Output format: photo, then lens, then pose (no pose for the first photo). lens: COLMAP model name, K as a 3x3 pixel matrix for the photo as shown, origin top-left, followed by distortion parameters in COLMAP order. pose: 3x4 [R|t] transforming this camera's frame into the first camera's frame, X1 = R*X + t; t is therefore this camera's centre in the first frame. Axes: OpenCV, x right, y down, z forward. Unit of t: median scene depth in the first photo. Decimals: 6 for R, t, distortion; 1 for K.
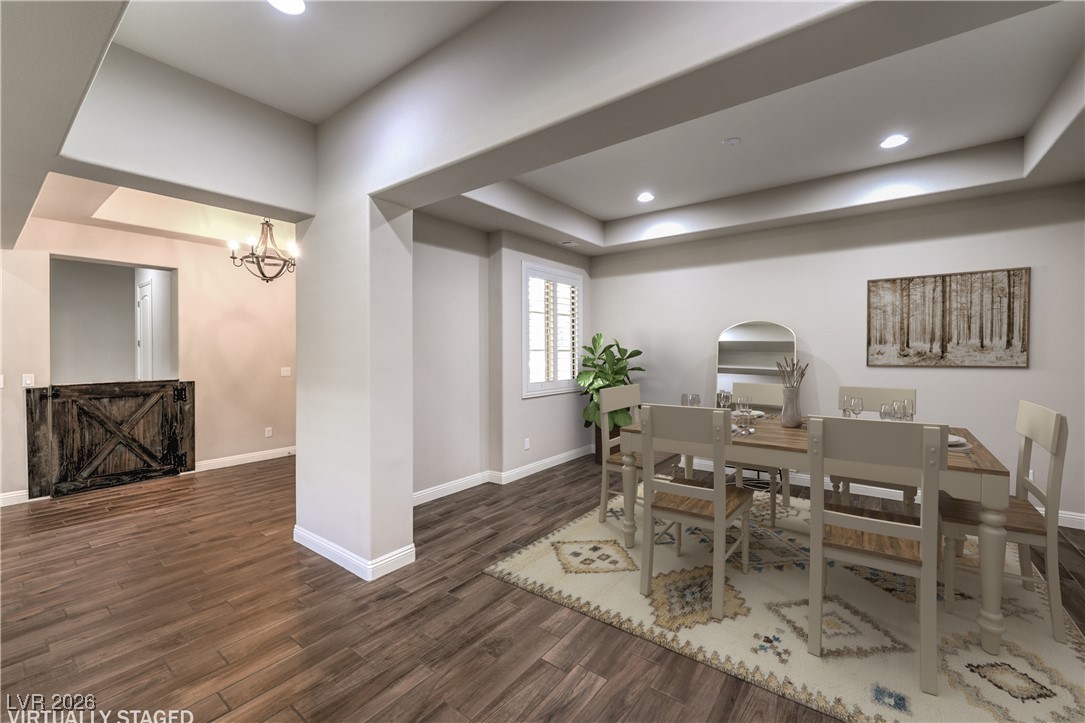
lens RADIAL K [[443.1, 0, 549.1], [0, 443.1, 361.1], [0, 0, 1]] dist [-0.013865, 0.000060]
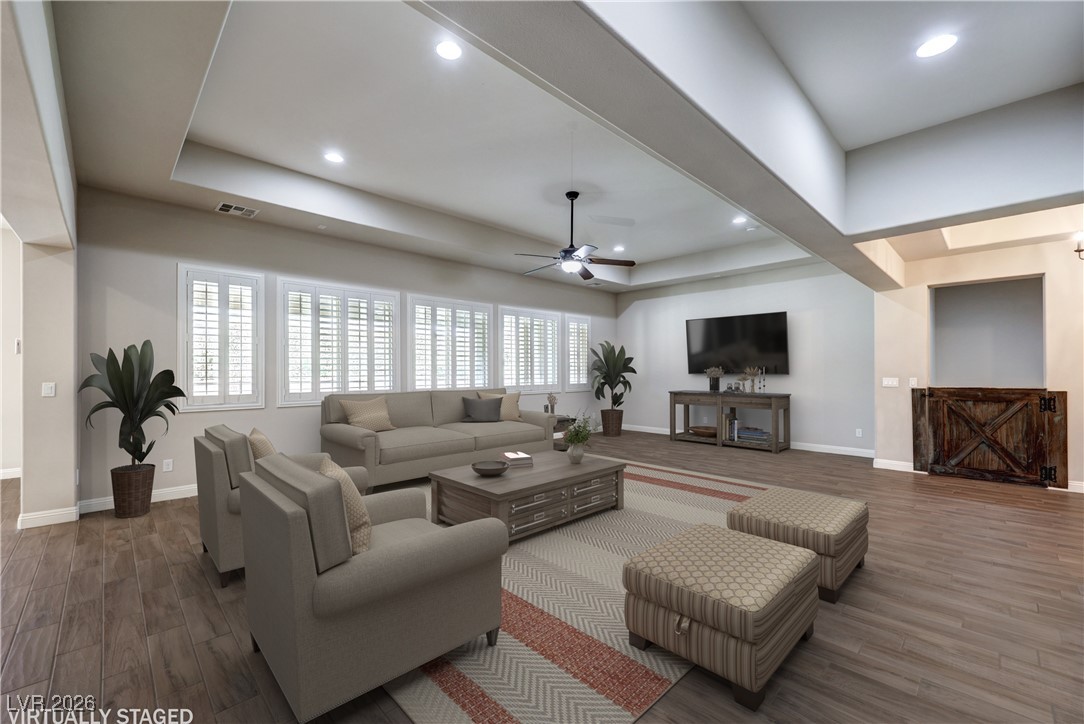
lens RADIAL K [[442.7, 0, 546.4], [0, 442.7, 367.4], [0, 0, 1]] dist [-0.013865, 0.000060]
pose [[-0.144528, 0.000470, -0.989501, 0.303819], [-0.014517, 0.999891, 0.002596, 0.009398], [0.989394, 0.014739, -0.144505, 0.057345]]
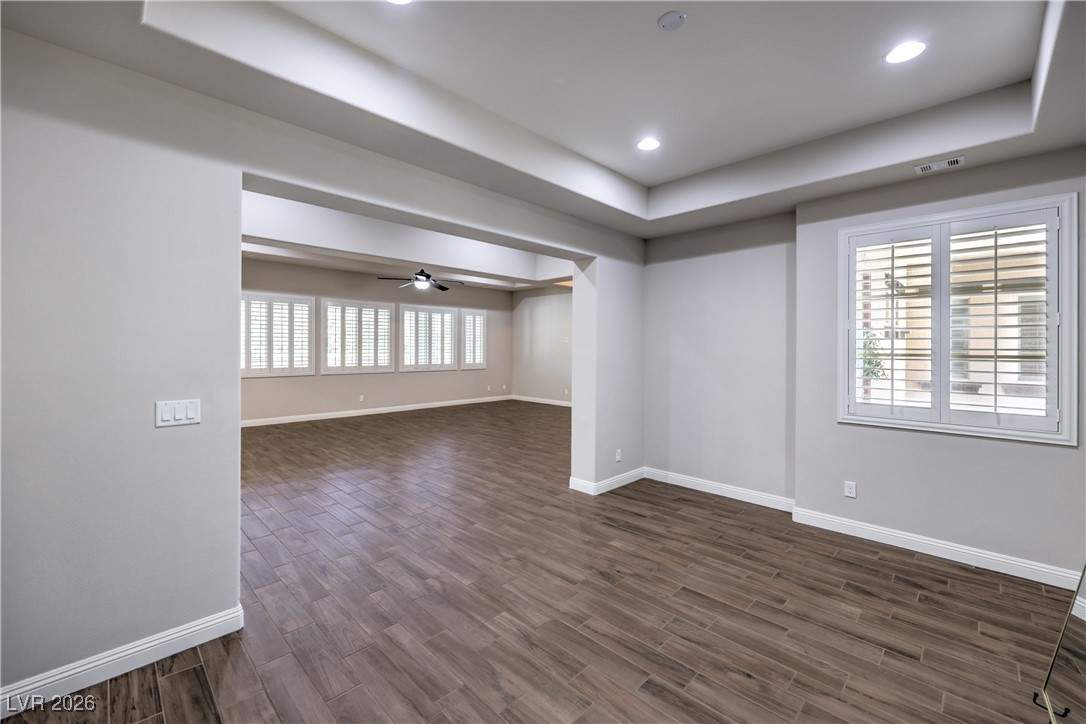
lens RADIAL K [[443.5, 0, 541.2], [0, 443.5, 353.0], [0, 0, 1]] dist [-0.013865, 0.000060]
pose [[-0.153027, 0.014362, -0.988118, 0.775334], [-0.023463, 0.999560, 0.018162, -0.031146], [0.987943, 0.025964, -0.152623, 0.679638]]
